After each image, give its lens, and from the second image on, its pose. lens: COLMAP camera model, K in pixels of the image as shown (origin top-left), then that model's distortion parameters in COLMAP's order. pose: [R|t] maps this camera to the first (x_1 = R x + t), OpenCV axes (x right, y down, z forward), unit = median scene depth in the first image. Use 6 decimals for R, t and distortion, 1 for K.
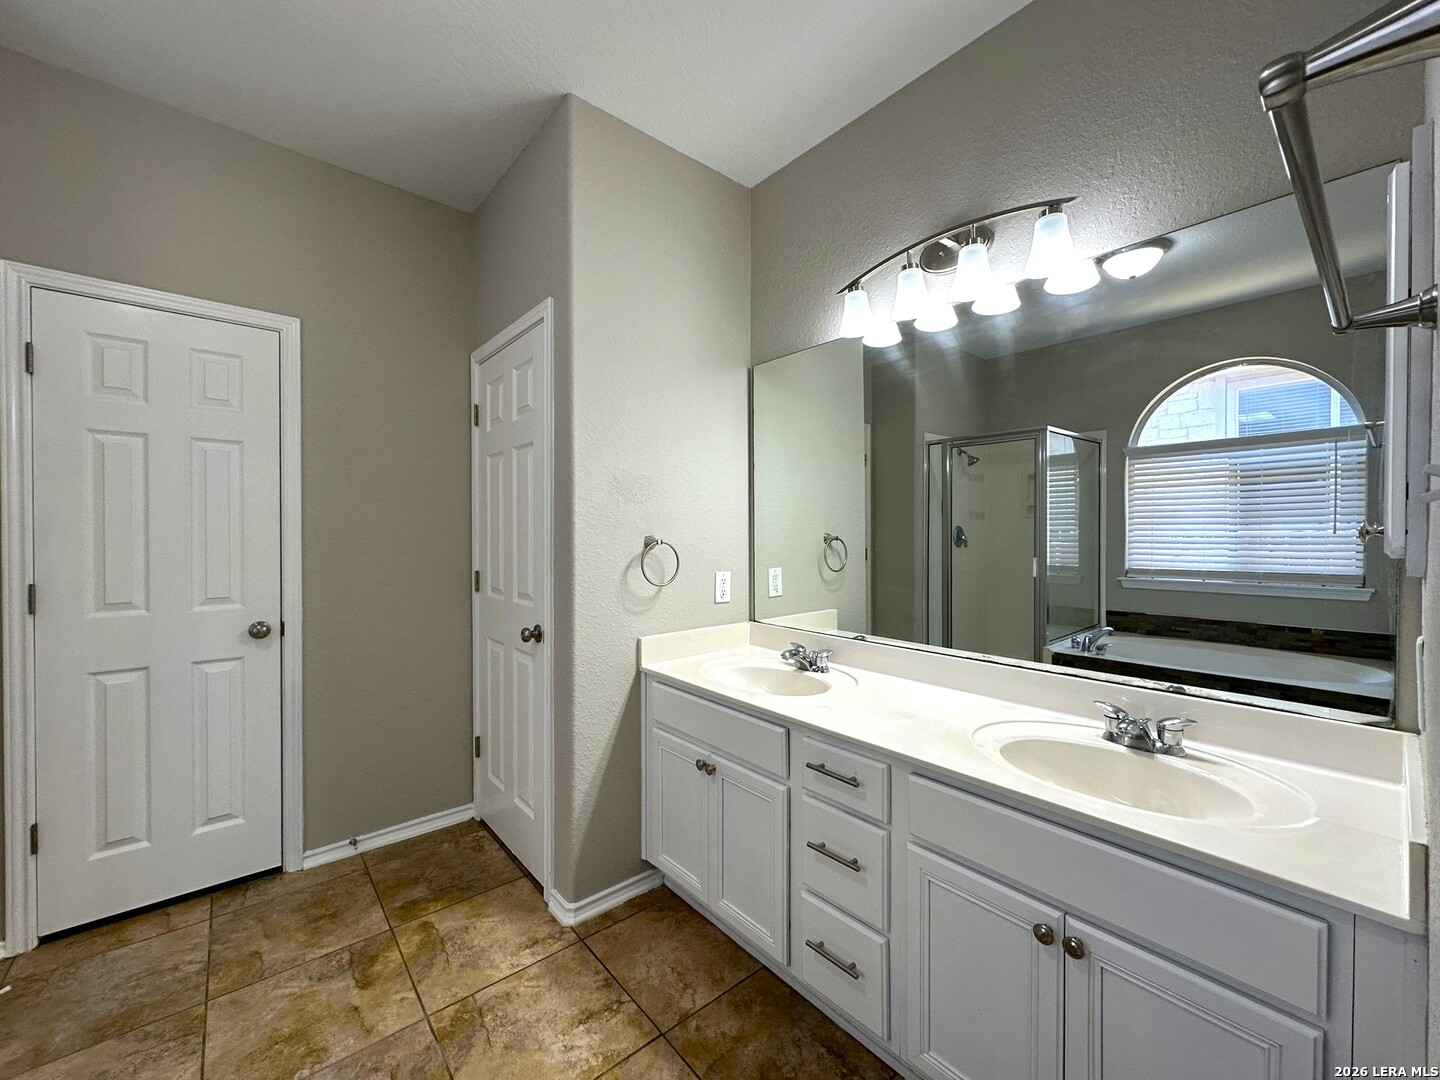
lens RADIAL K [[571.3, 0, 722.6], [0, 571.3, 538.3], [0, 0, 1]] dist [-0.004241, 0.001316]
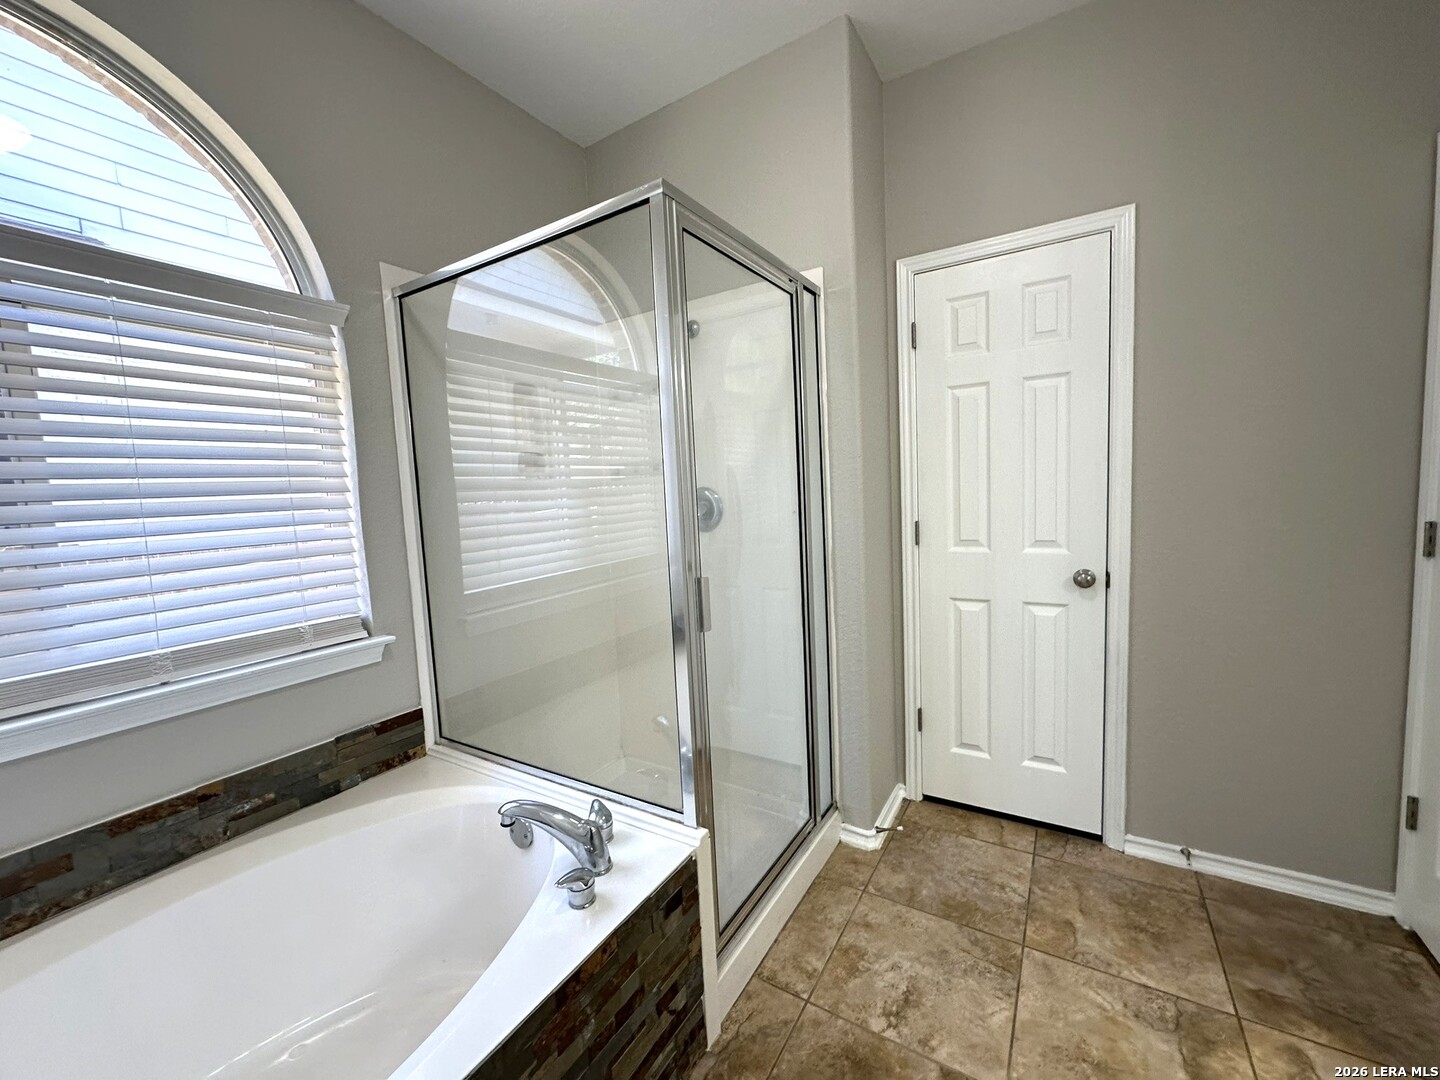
lens RADIAL K [[571.3, 0, 724.0], [0, 571.3, 537.4], [0, 0, 1]] dist [-0.004241, 0.001316]
pose [[0.300898, 0.069409, -0.951127, -0.130162], [0.037522, 0.995714, 0.084534, -0.004403], [0.952918, -0.061124, 0.297004, 0.197082]]
